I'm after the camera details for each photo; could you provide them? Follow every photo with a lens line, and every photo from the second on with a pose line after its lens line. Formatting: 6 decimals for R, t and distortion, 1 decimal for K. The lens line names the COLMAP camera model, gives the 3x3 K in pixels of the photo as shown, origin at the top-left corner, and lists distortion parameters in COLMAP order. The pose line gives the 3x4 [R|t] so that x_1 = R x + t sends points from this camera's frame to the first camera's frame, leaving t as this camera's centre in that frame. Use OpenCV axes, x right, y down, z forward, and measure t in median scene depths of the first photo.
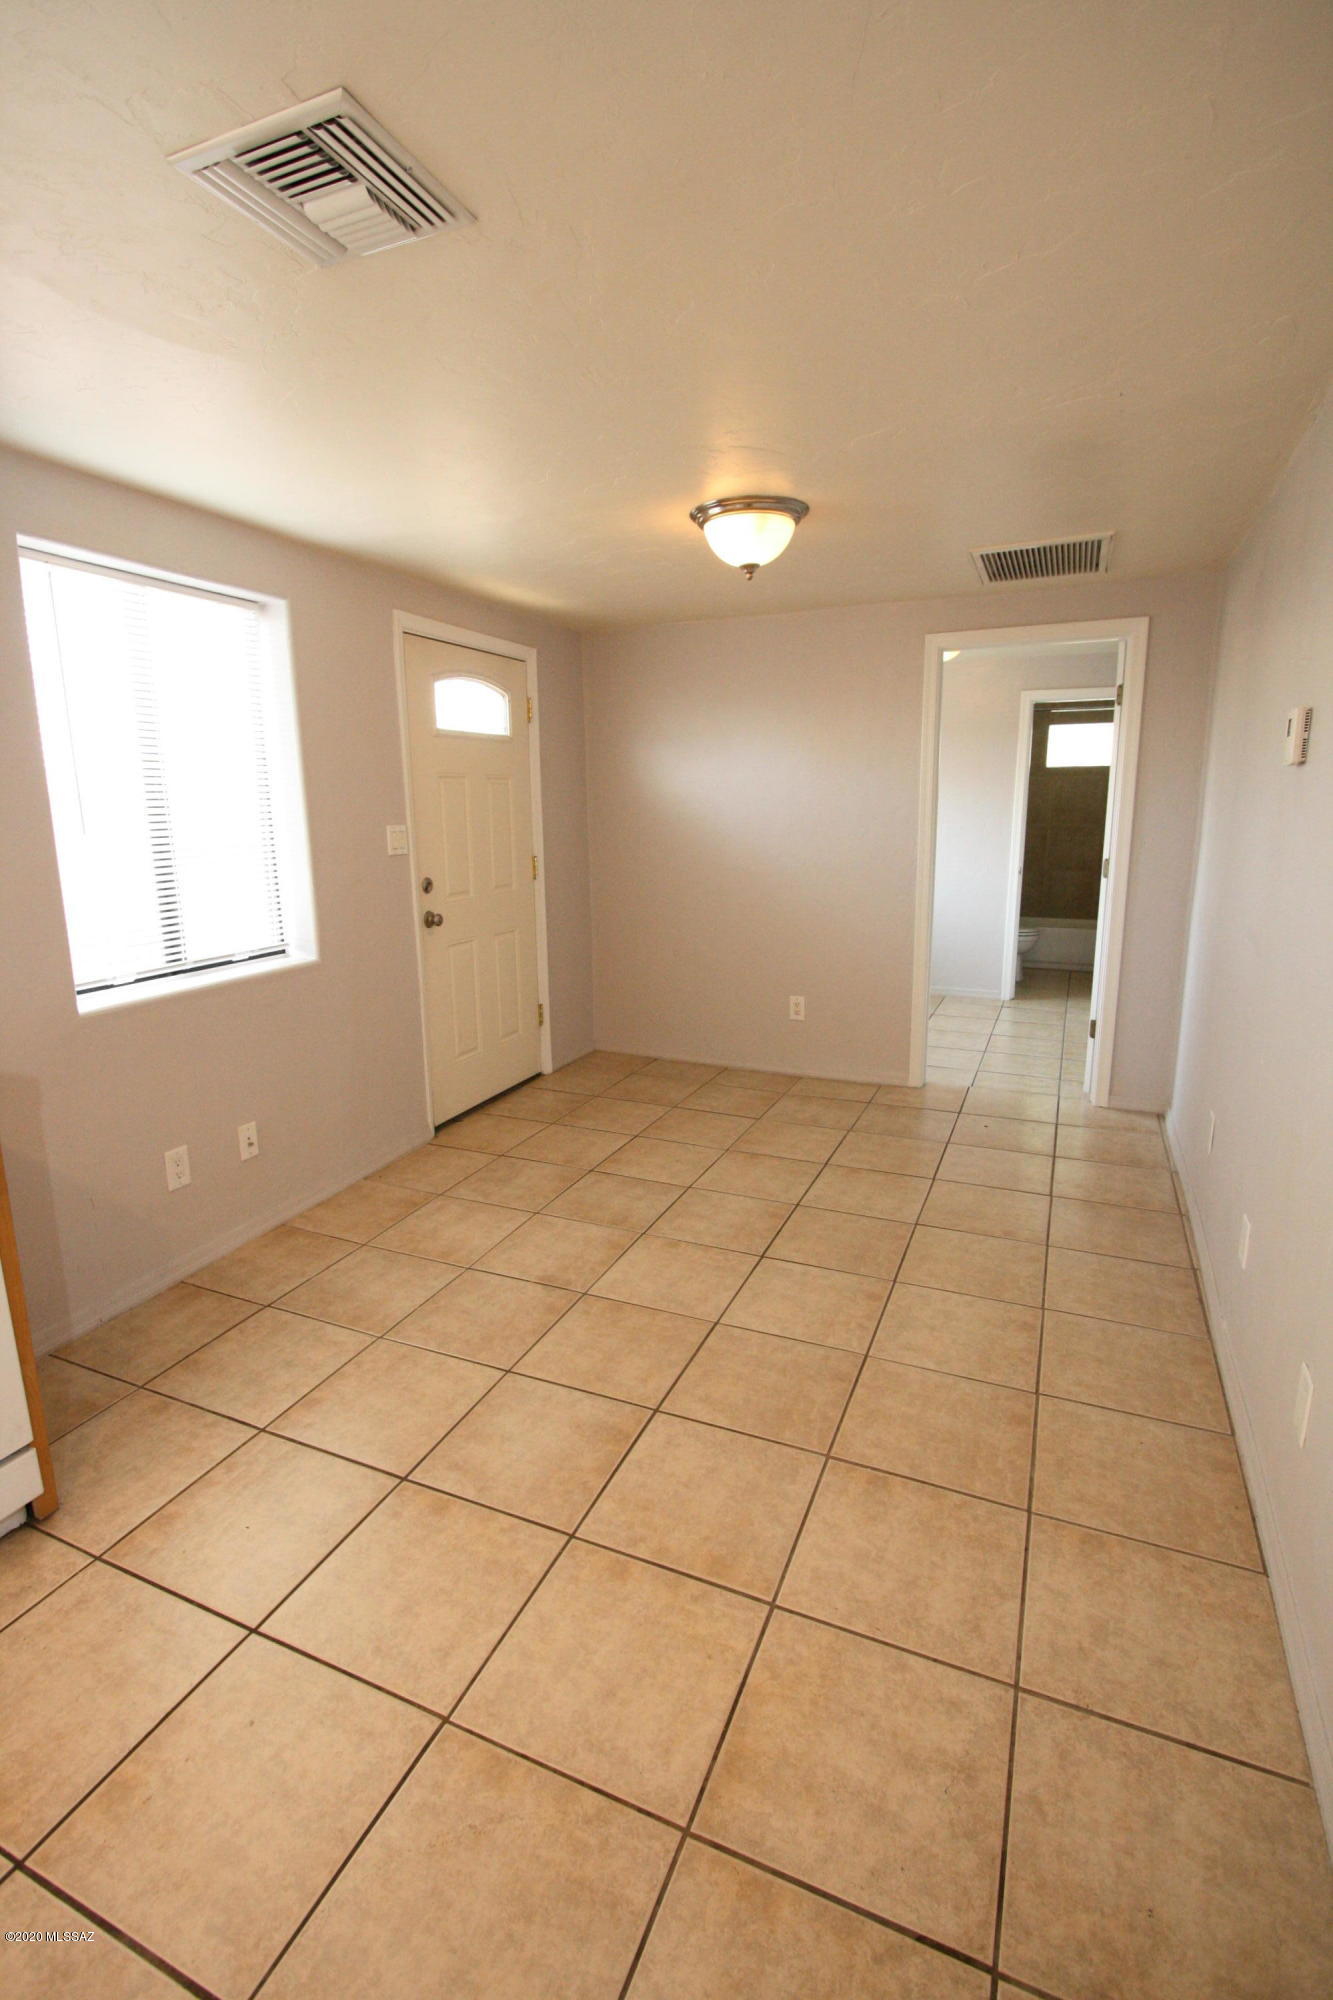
lens RADIAL K [[929.2, 0, 656.2], [0, 929.2, 1008.1], [0, 0, 1]] dist [-0.021806, 0.004122]
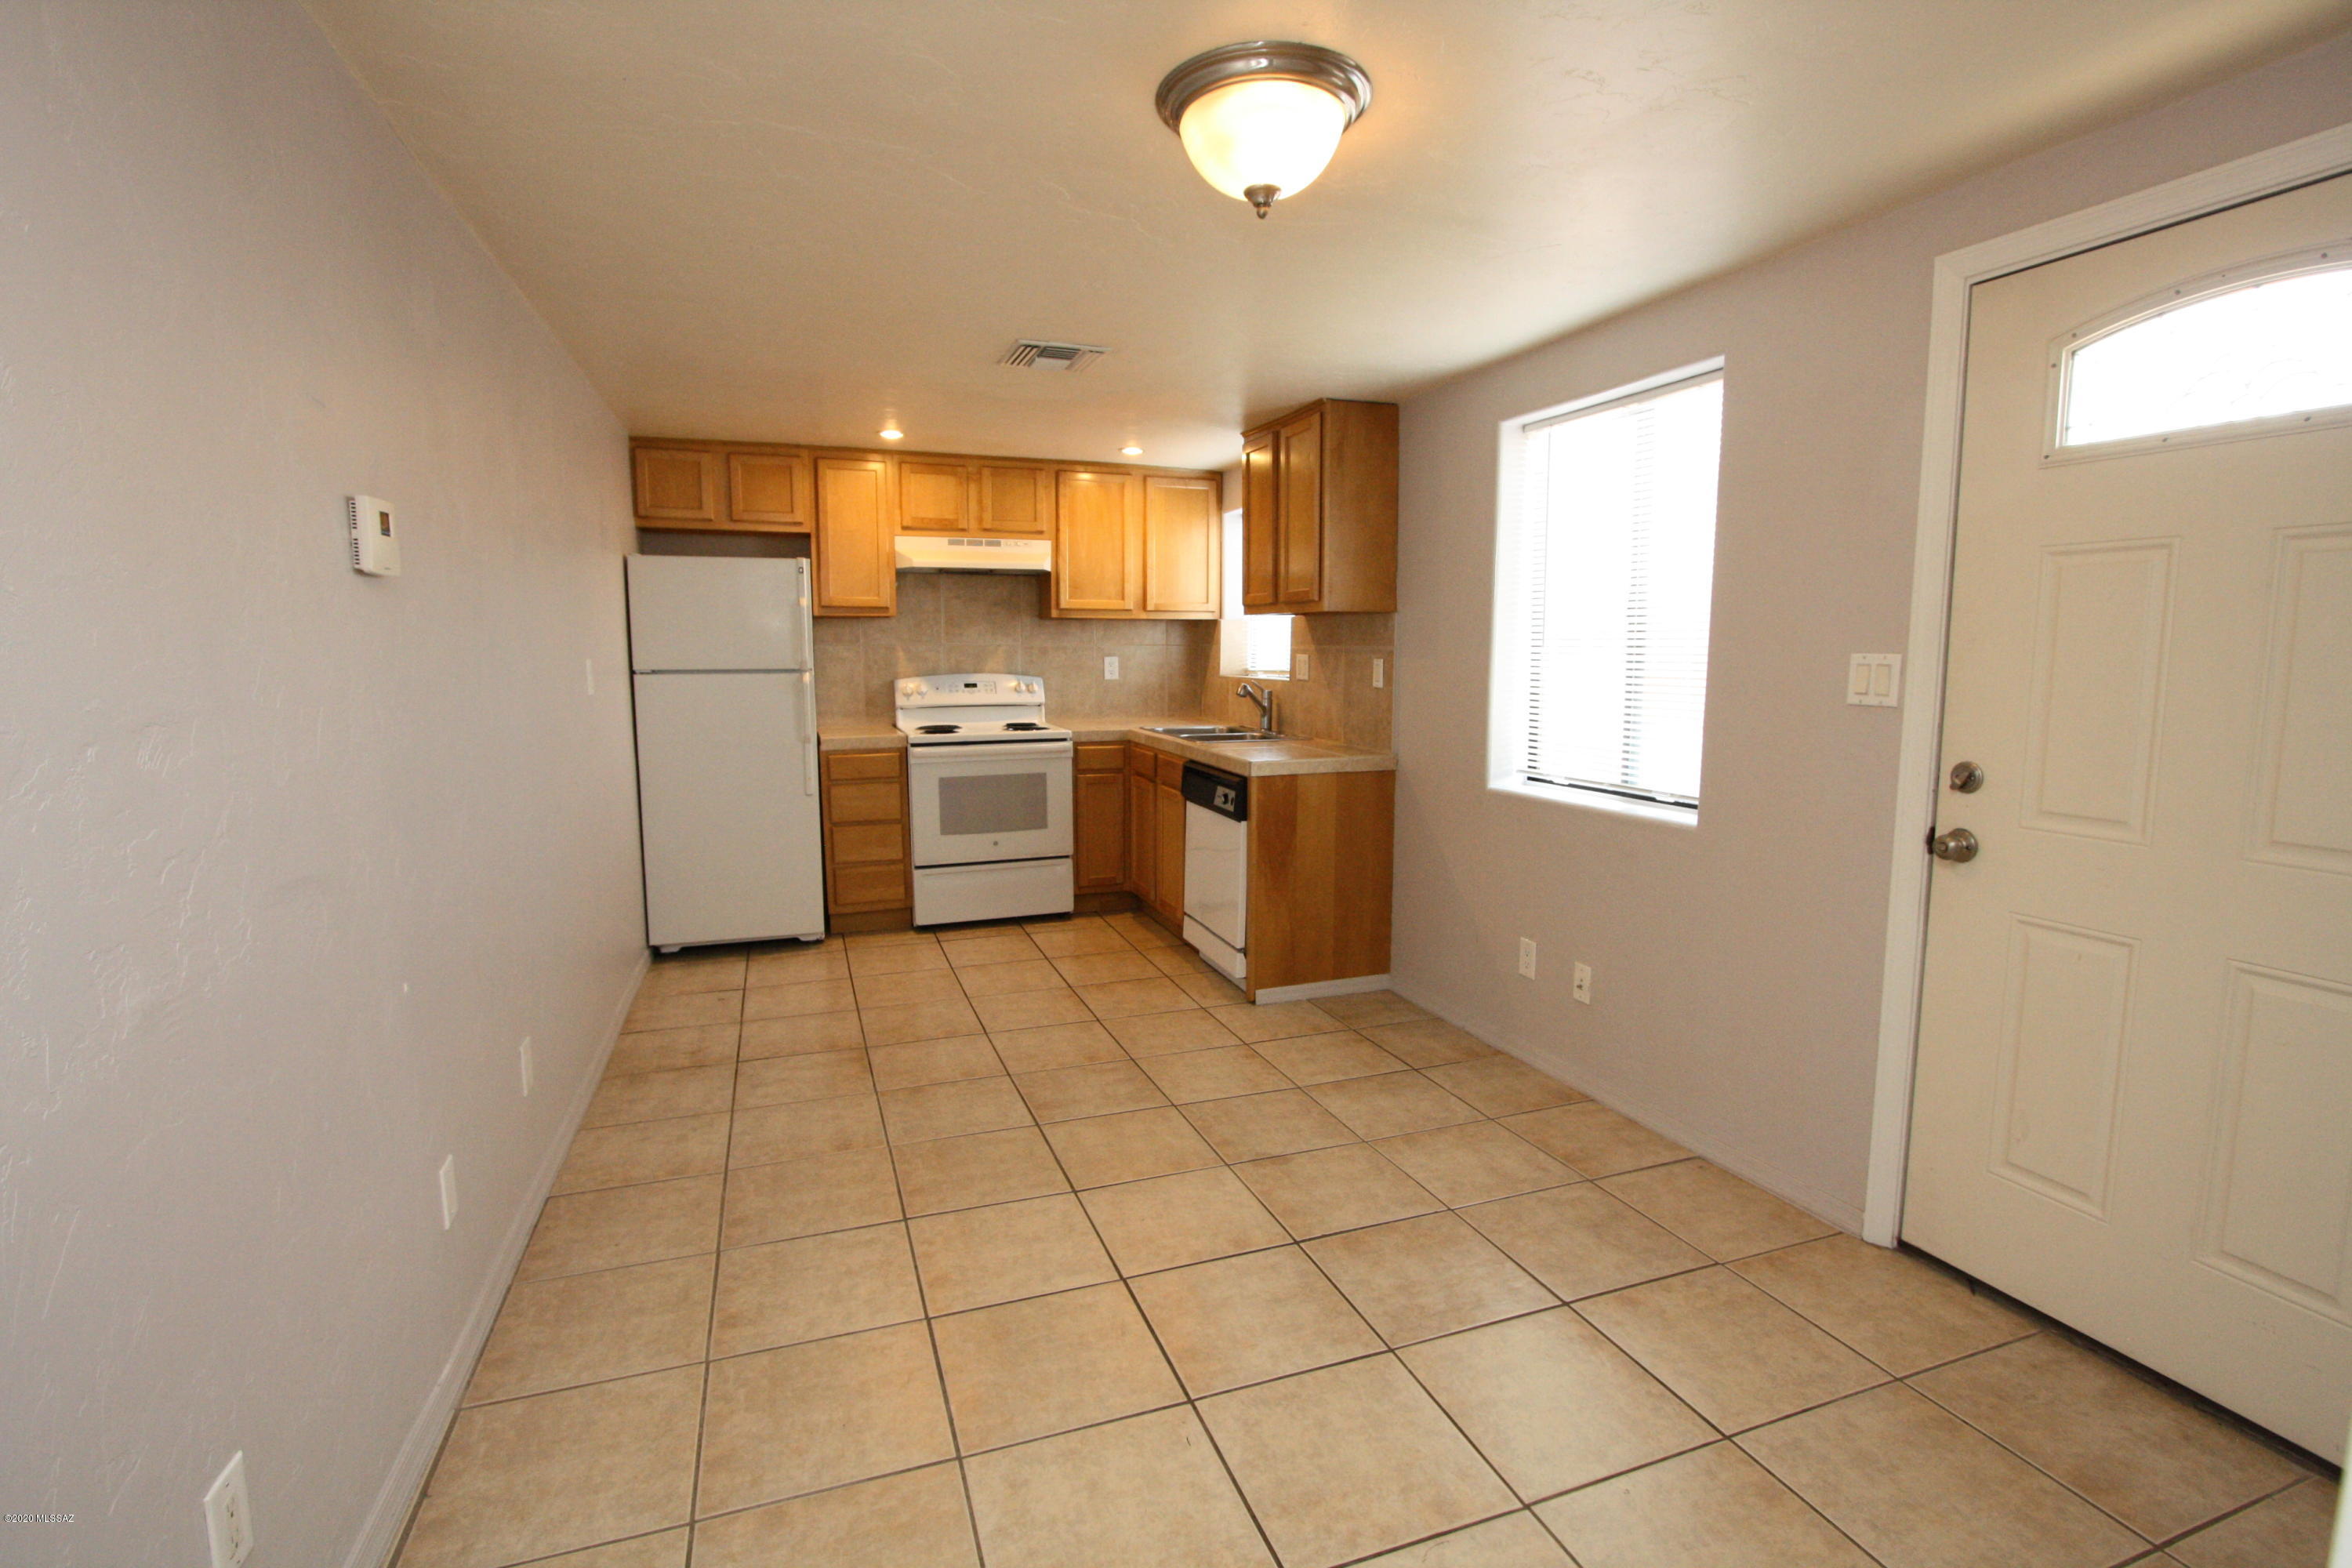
lens RADIAL K [[1092.7, 0, 1180.2], [0, 1092.7, 781.6], [0, 0, 1]] dist [-0.021806, 0.004122]
pose [[-0.719438, 0.099711, -0.687362, 0.644787], [-0.138043, 0.949371, 0.282204, -0.335404], [0.680700, 0.297914, -0.669249, 1.572522]]
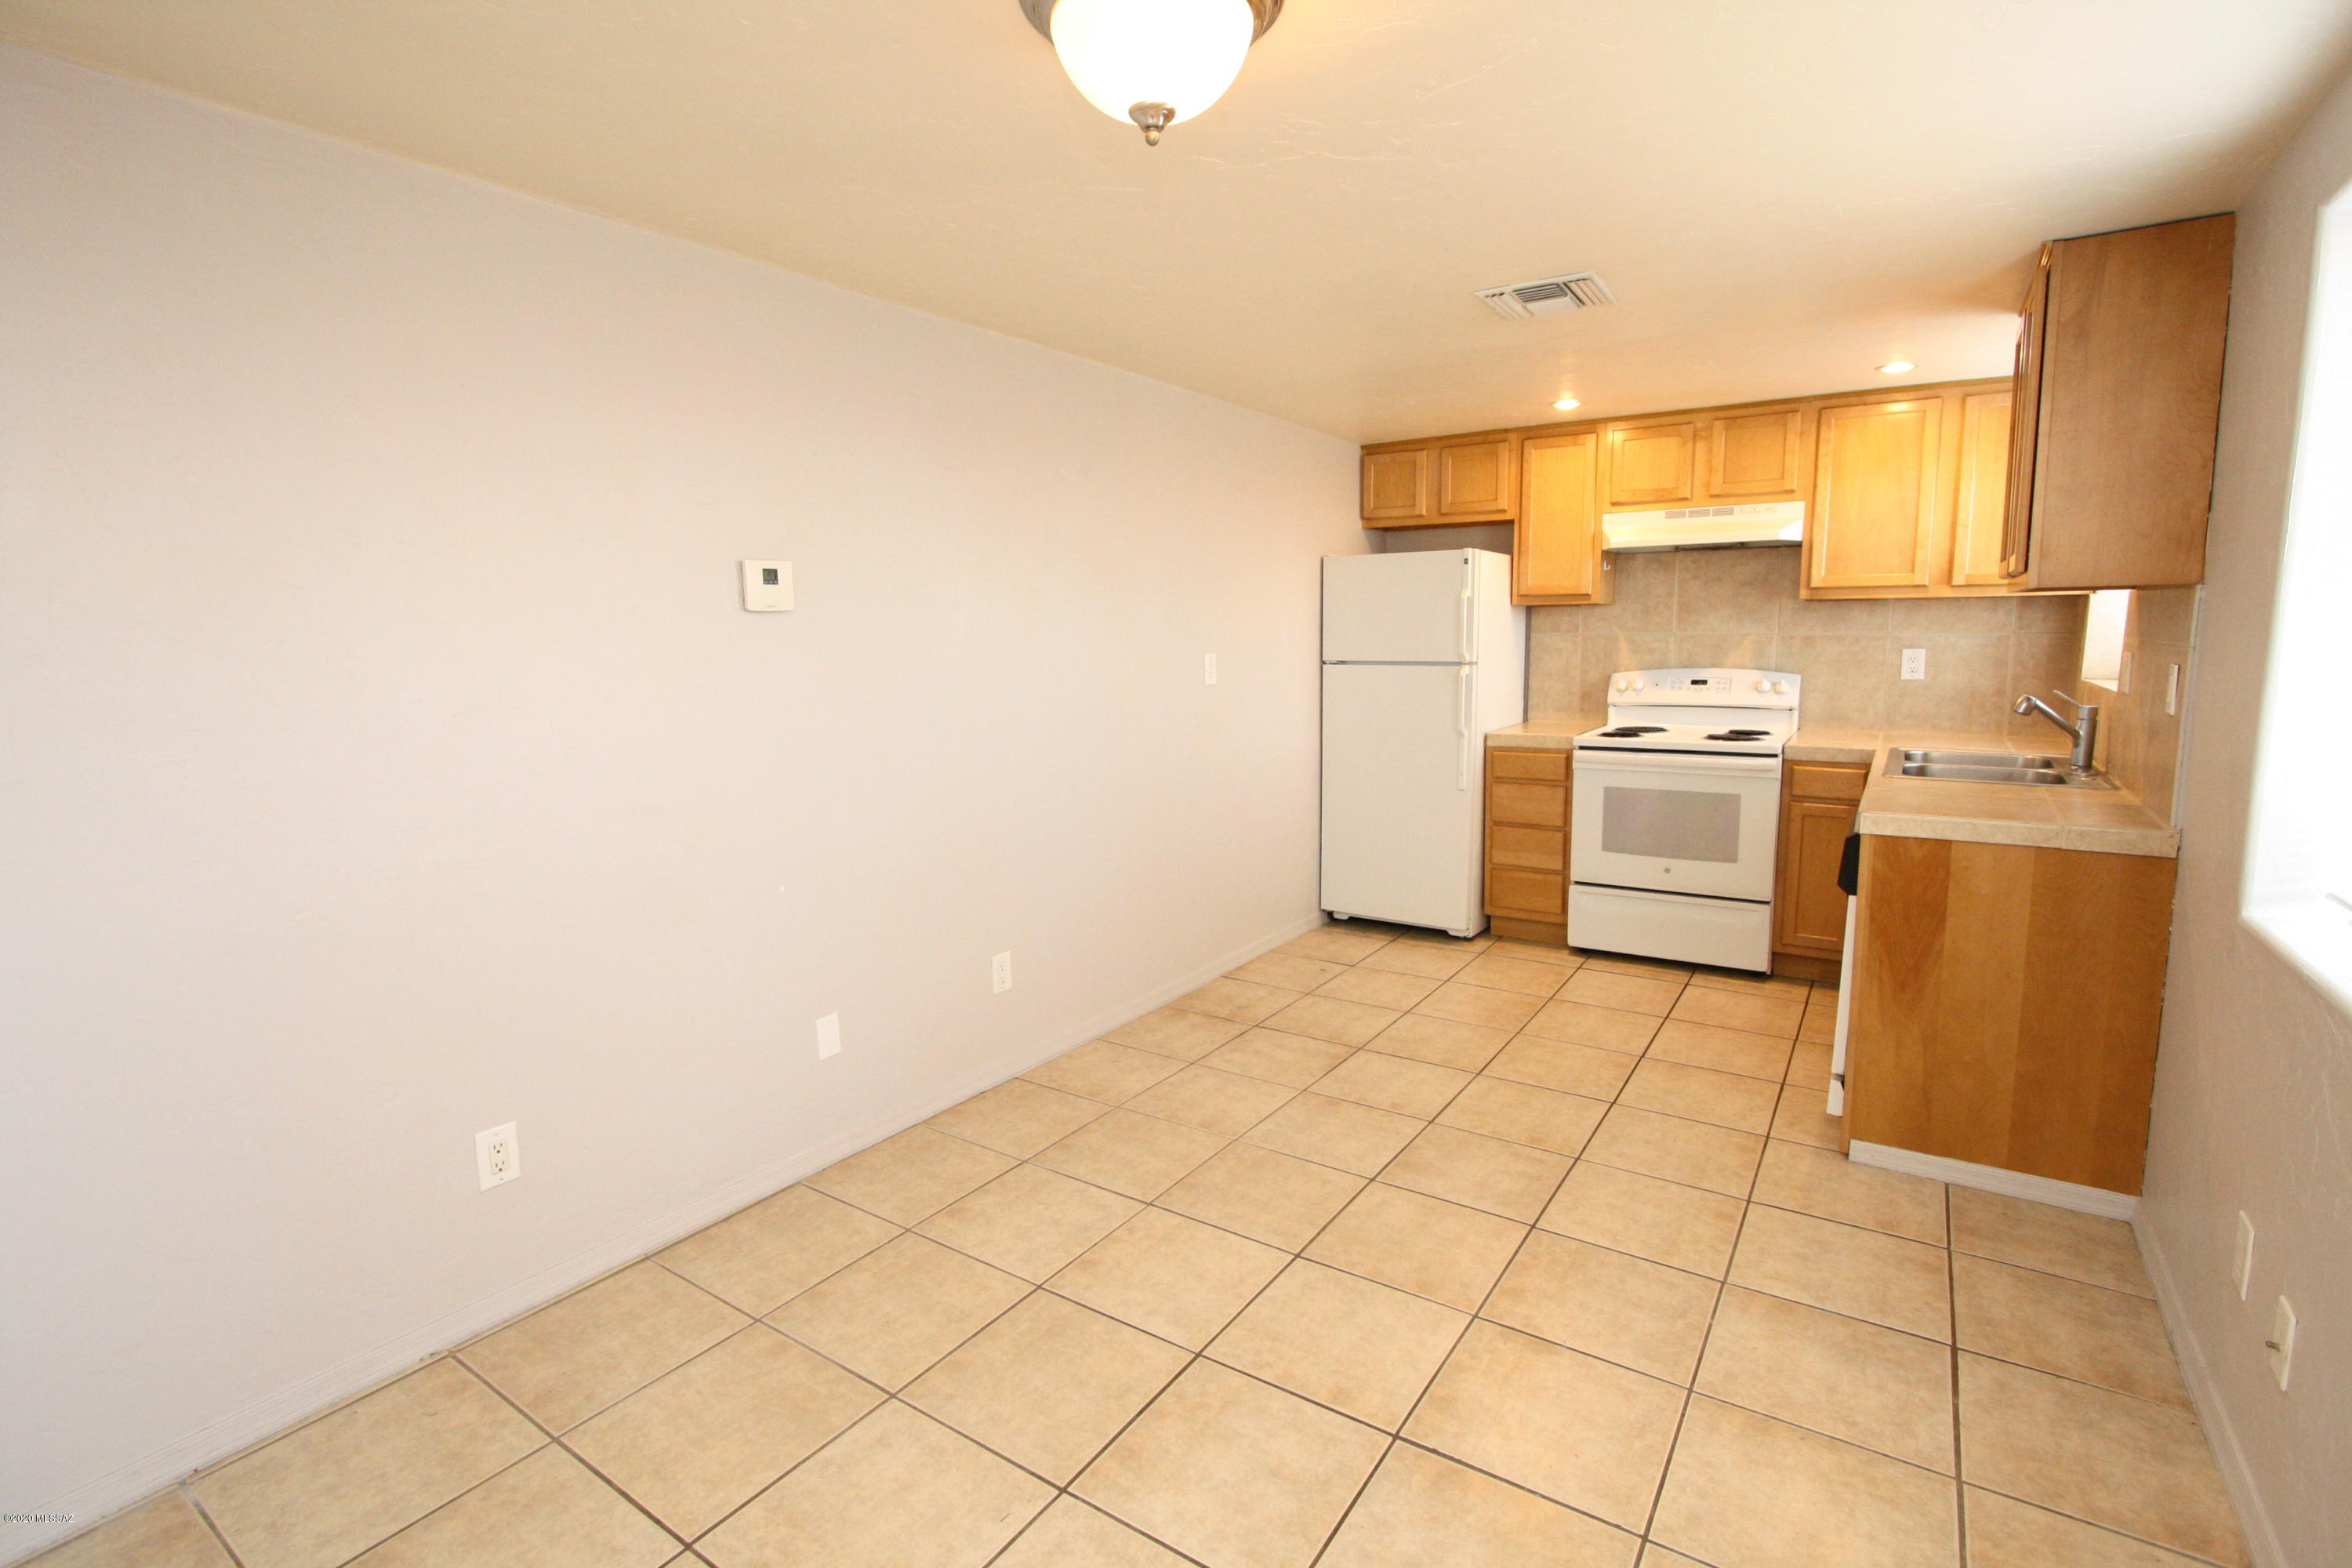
lens RADIAL K [[1092.7, 0, 1177.9], [0, 1092.7, 782.4], [0, 0, 1]] dist [-0.021806, 0.004122]
pose [[-0.984309, 0.004370, 0.176398, -0.002238], [0.065359, 0.937614, 0.341479, -0.369162], [-0.163901, 0.347650, -0.923188, 1.666768]]
